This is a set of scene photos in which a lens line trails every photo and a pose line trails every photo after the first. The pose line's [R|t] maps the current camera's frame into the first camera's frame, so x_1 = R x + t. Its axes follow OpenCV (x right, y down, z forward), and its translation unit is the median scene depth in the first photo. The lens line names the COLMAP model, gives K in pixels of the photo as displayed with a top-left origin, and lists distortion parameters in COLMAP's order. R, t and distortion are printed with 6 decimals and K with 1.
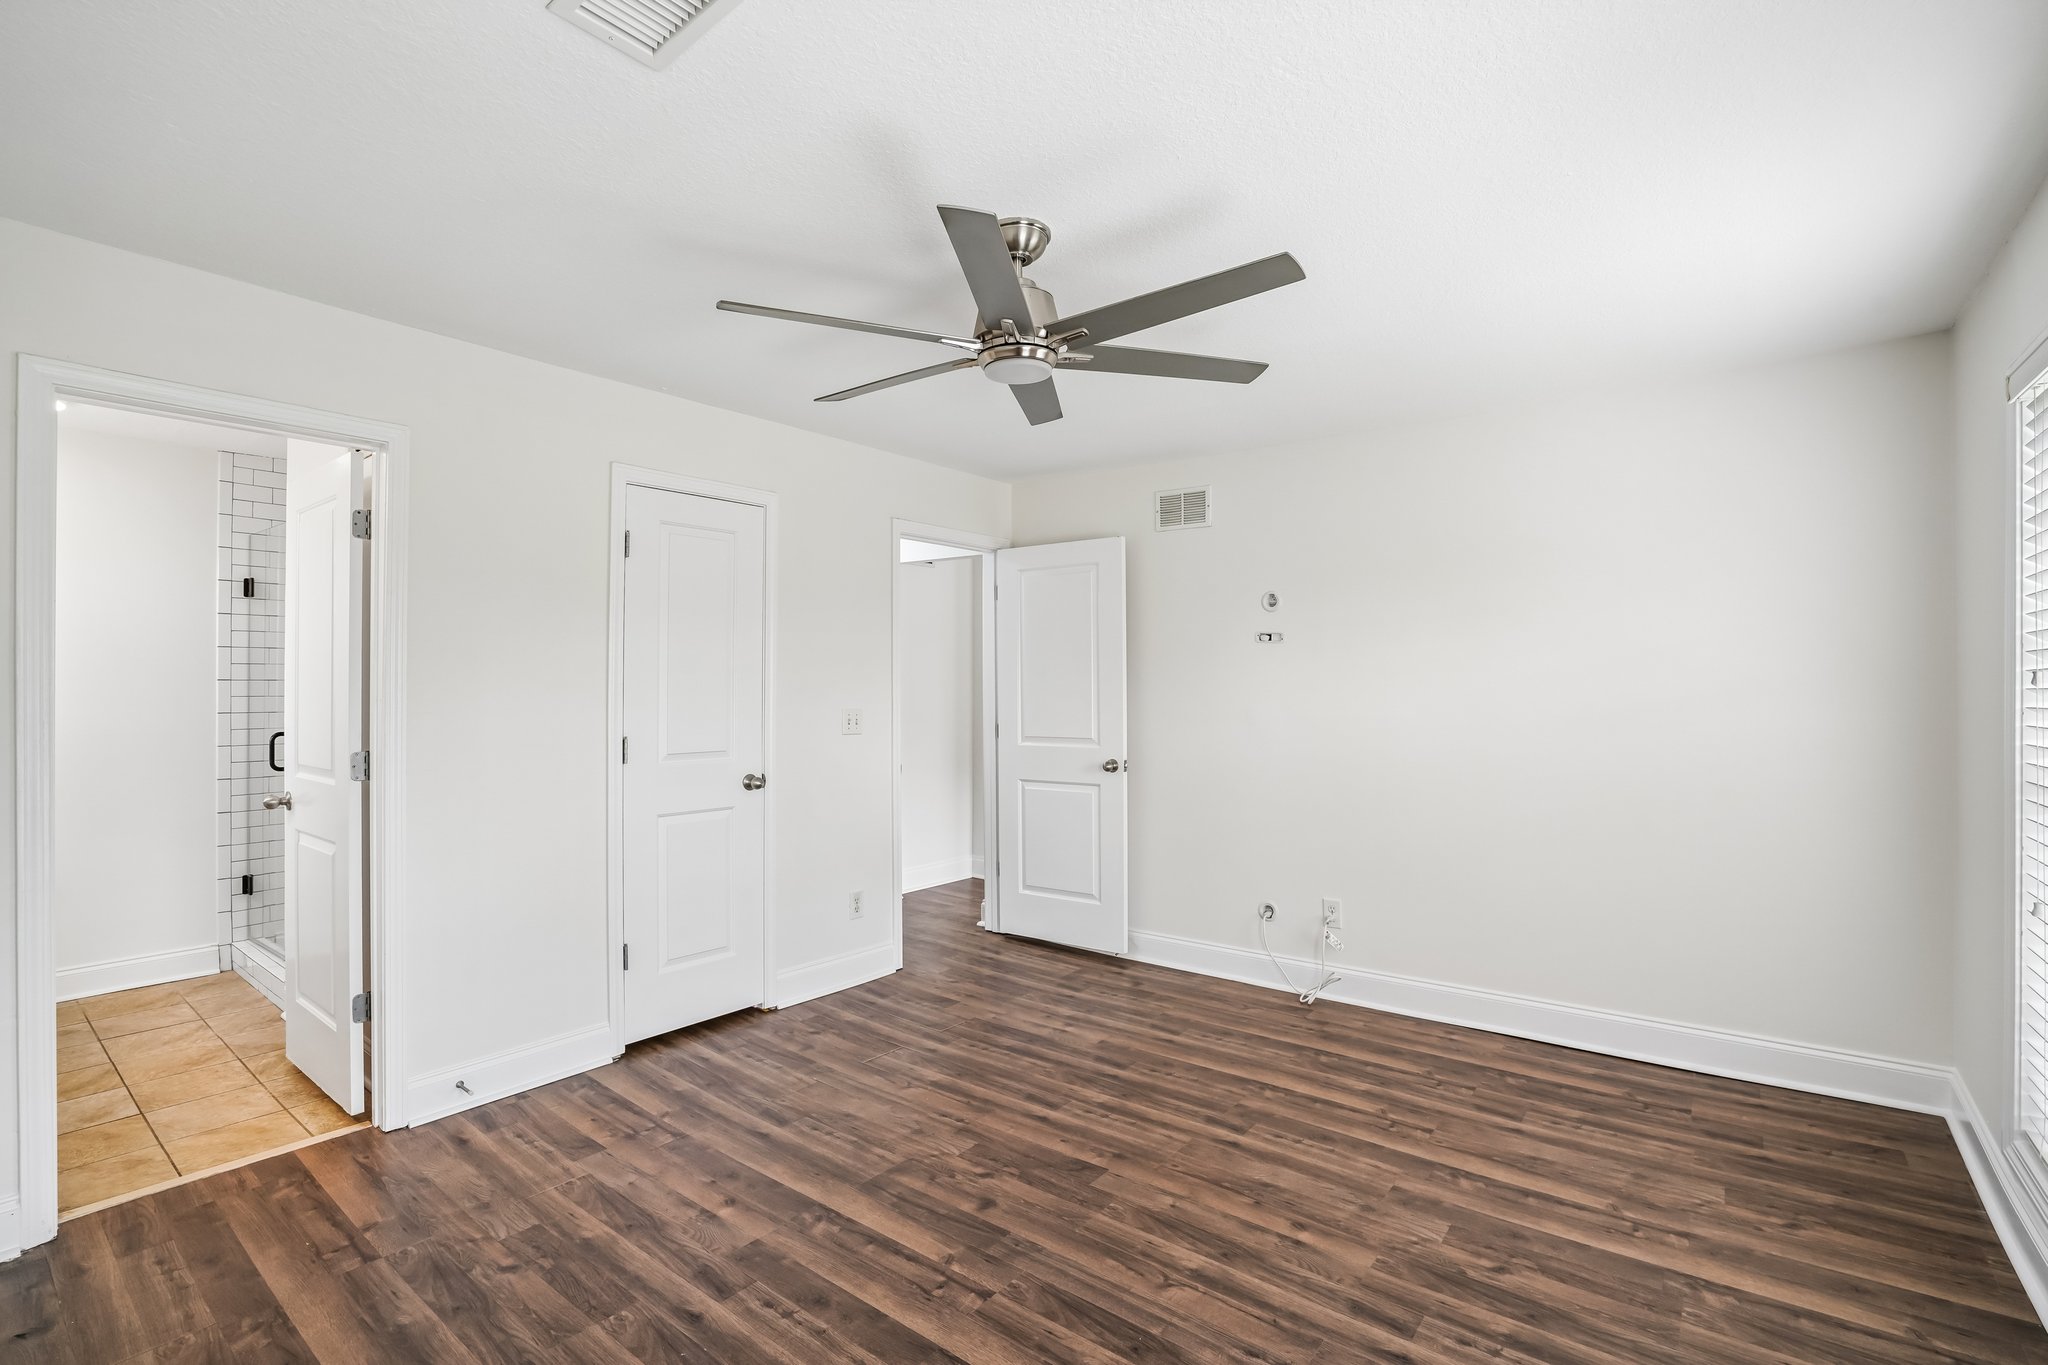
lens RADIAL K [[950.2, 0, 1021.1], [0, 950.2, 673.4], [0, 0, 1]] dist [-0.052638, 0.017351]
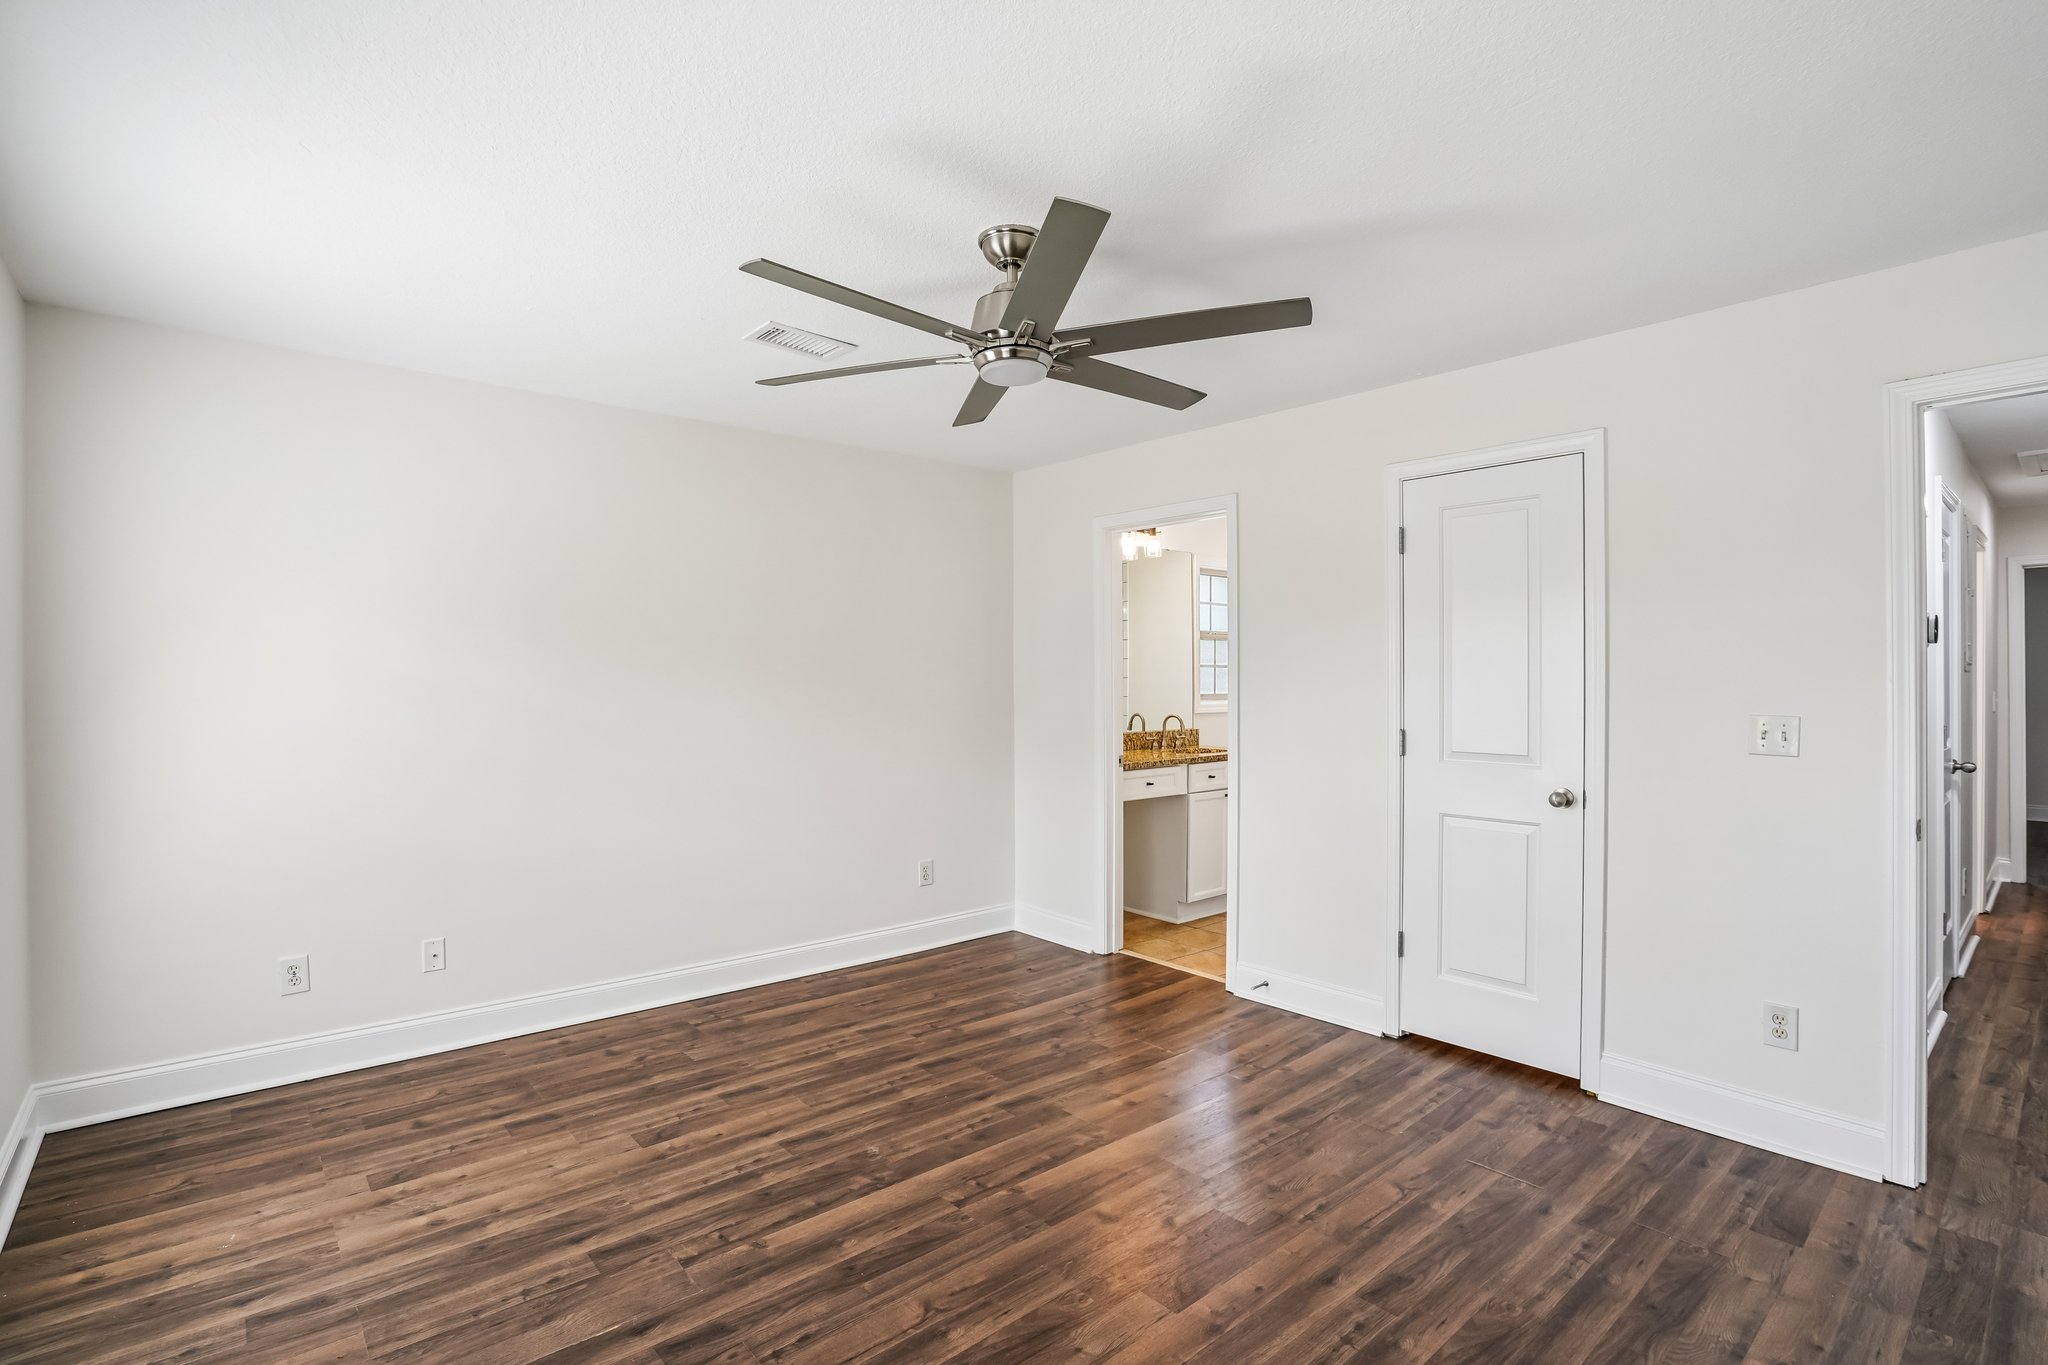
lens RADIAL K [[950.2, 0, 1027.8], [0, 950.2, 679.9], [0, 0, 1]] dist [-0.052638, 0.017351]
pose [[-0.179003, -0.001186, -0.983848, 0.711204], [0.011060, 0.999934, -0.003217, 0.013503], [0.983786, -0.011458, -0.178978, 0.846077]]
